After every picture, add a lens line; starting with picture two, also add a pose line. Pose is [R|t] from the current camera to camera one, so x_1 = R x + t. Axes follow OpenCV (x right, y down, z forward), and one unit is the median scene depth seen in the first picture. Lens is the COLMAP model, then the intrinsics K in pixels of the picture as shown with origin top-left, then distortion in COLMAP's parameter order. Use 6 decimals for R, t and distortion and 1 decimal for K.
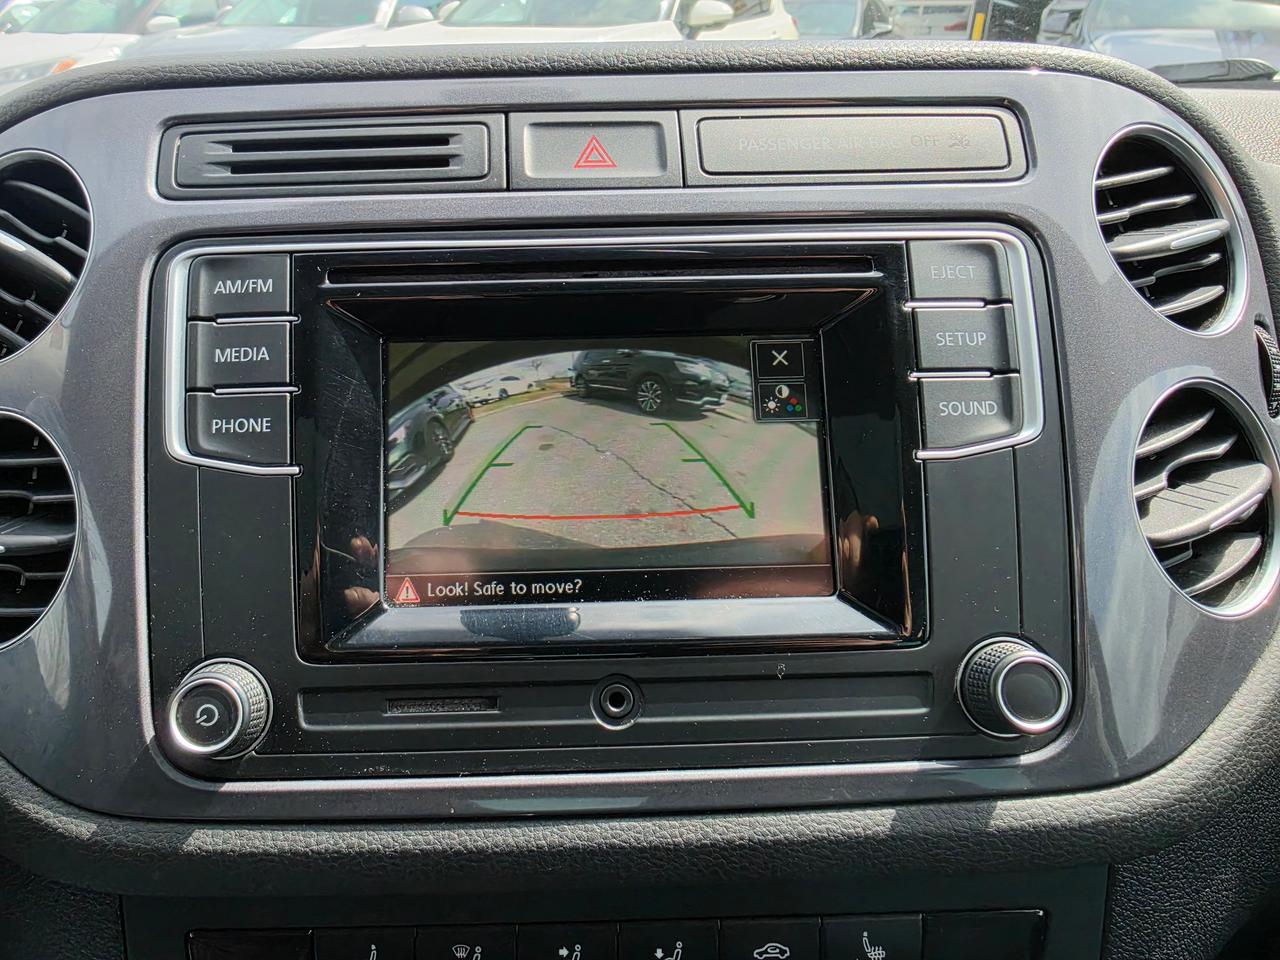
lens RADIAL K [[866.2, 0, 555.7], [0, 866.2, 455.0], [0, 0, 1]] dist [0.035839, -0.039168]
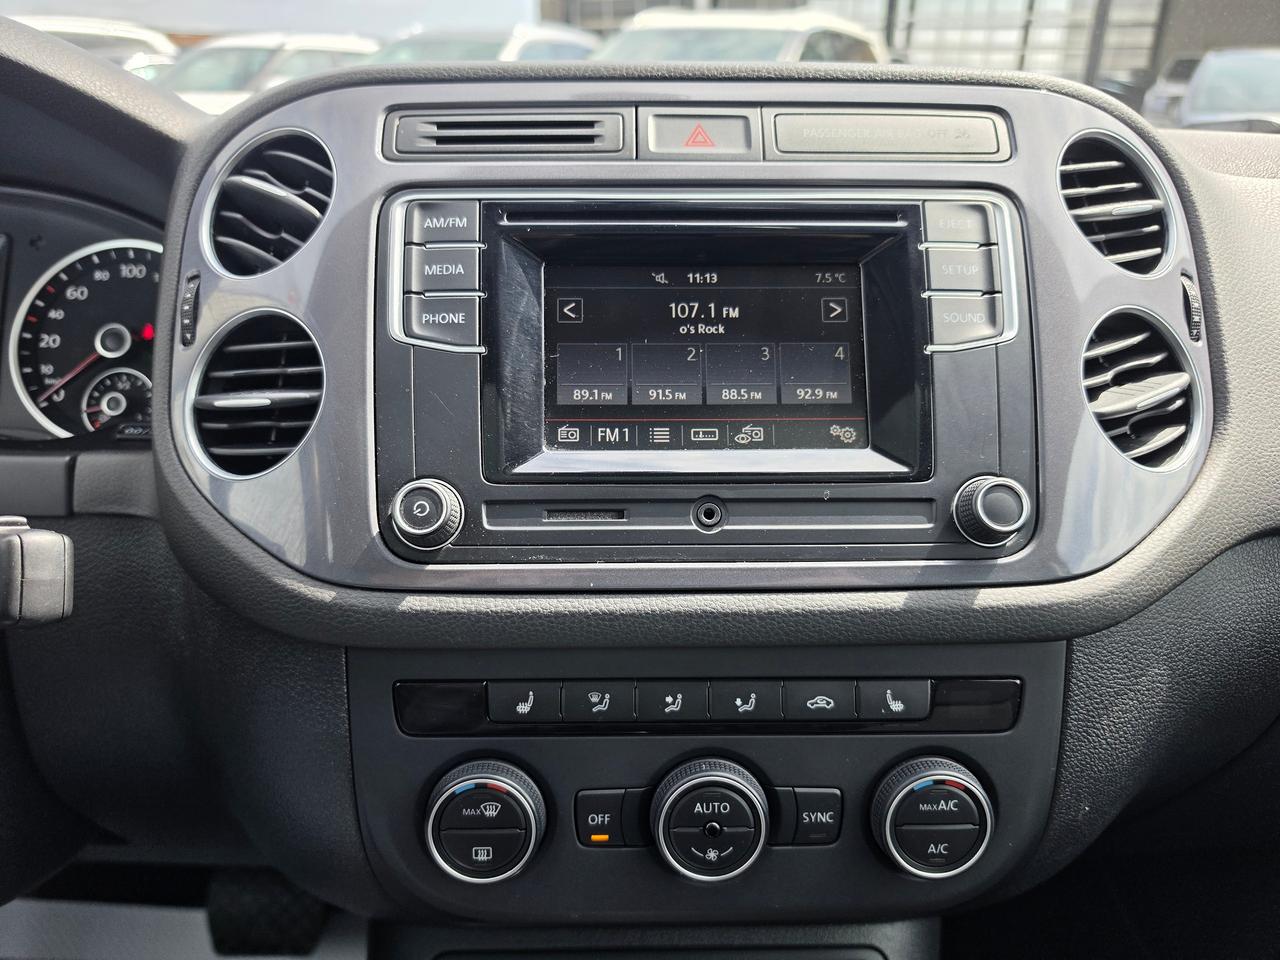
lens RADIAL K [[907.1, 0, 643.2], [0, 907.1, 480.7], [0, 0, 1]] dist [0.020960, -0.058078]
pose [[0.999770, 0.020497, 0.006381, -0.044873], [-0.020125, 0.998351, -0.053765, 0.289633], [-0.007472, 0.053624, 0.998533, -0.426751]]
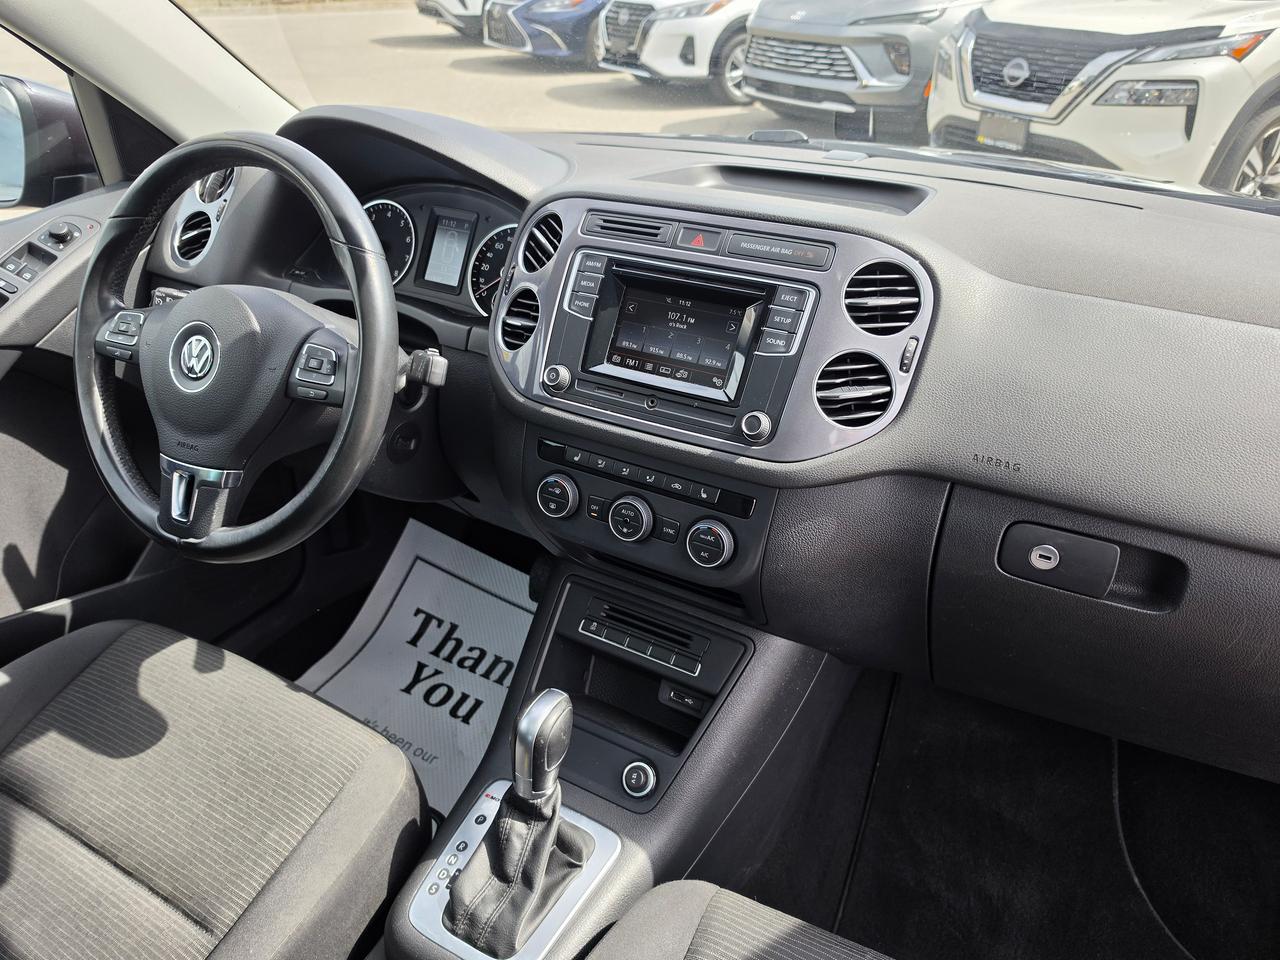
lens RADIAL K [[866.2, 0, 660.8], [0, 866.2, 491.8], [0, 0, 1]] dist [0.035839, -0.039168]
pose [[0.868431, 0.279409, -0.409582, 1.527643], [-0.236804, 0.959519, 0.152474, 0.083658], [0.435604, -0.035422, 0.899441, -1.997194]]
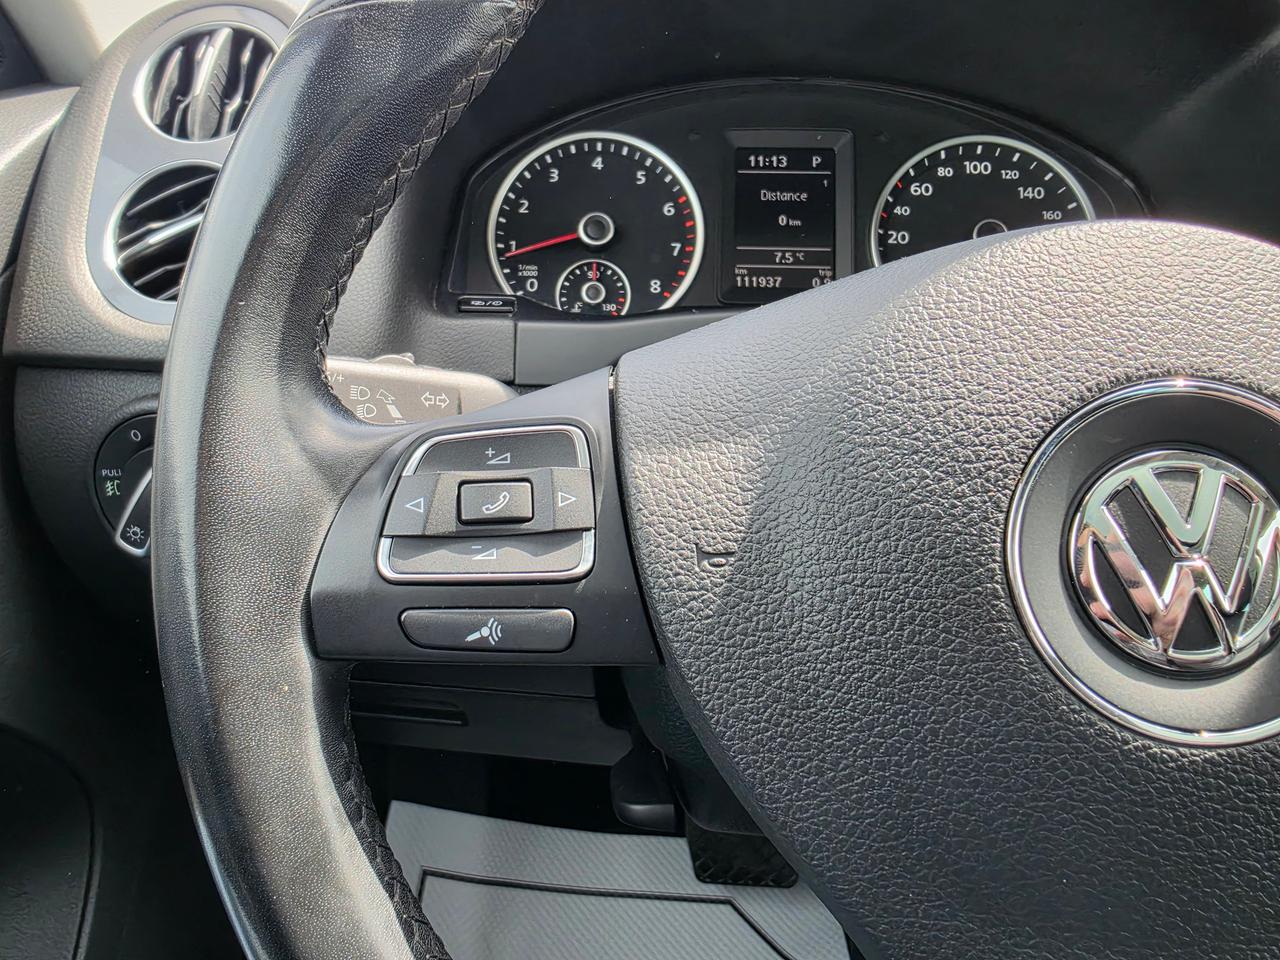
lens RADIAL K [[883.6, 0, 540.4], [0, 883.6, 452.9], [0, 0, 1]] dist [0.012098, -0.005578]
pose [[0.996323, 0.045080, -0.072854, -2.132989], [-0.048583, 0.997710, -0.047048, 0.515754], [0.070566, 0.050415, 0.996232, -0.389181]]
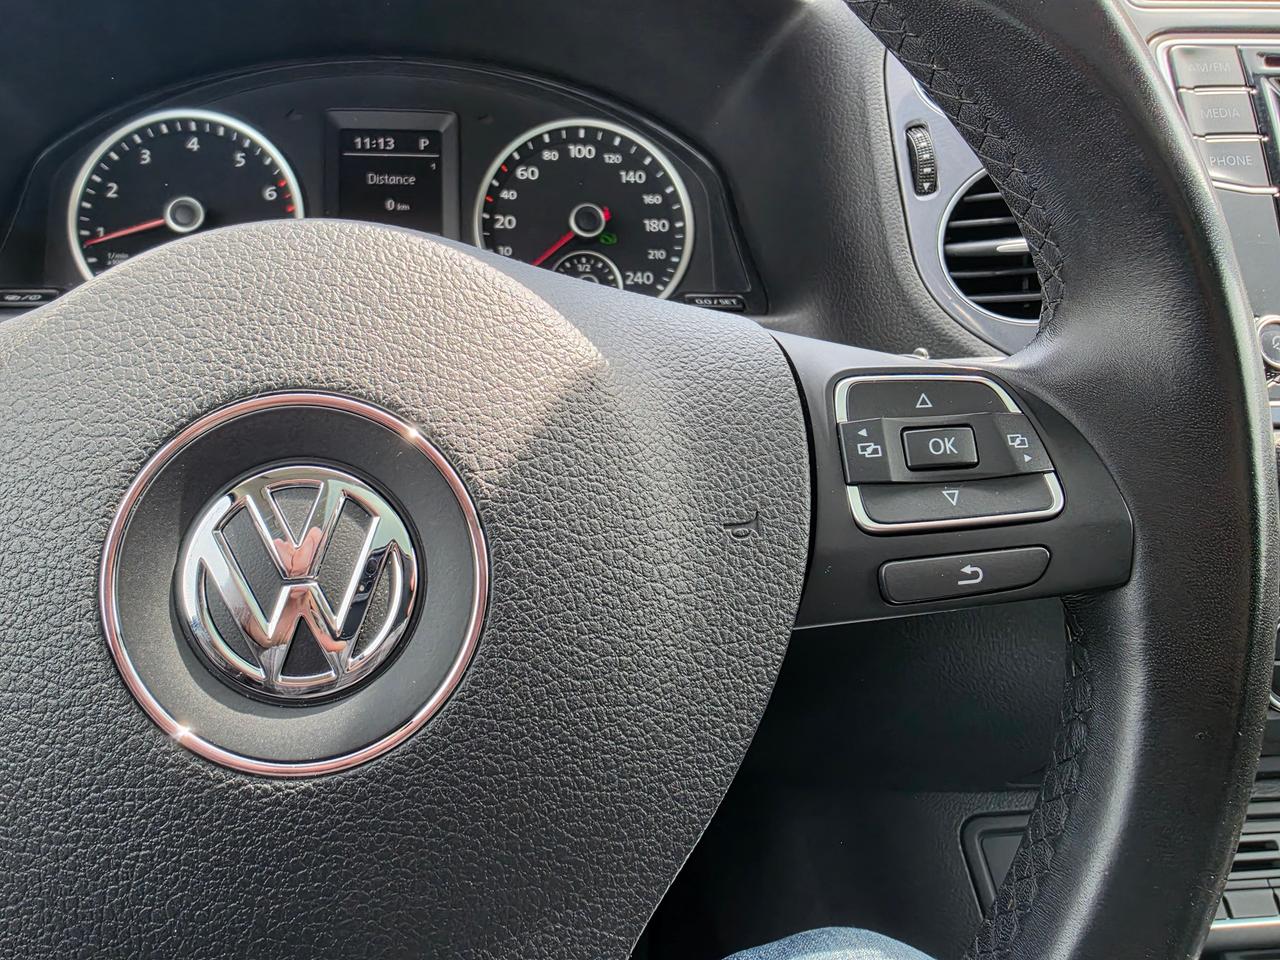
lens RADIAL K [[882.0, 0, 528.0], [0, 882.0, 452.3], [0, 0, 1]] dist [0.016003, -0.010528]
pose [[0.997825, 0.003345, 0.065837, -1.544904], [-0.001651, 0.999666, -0.025776, 0.461961], [-0.065902, 0.025611, 0.997497, -0.327111]]
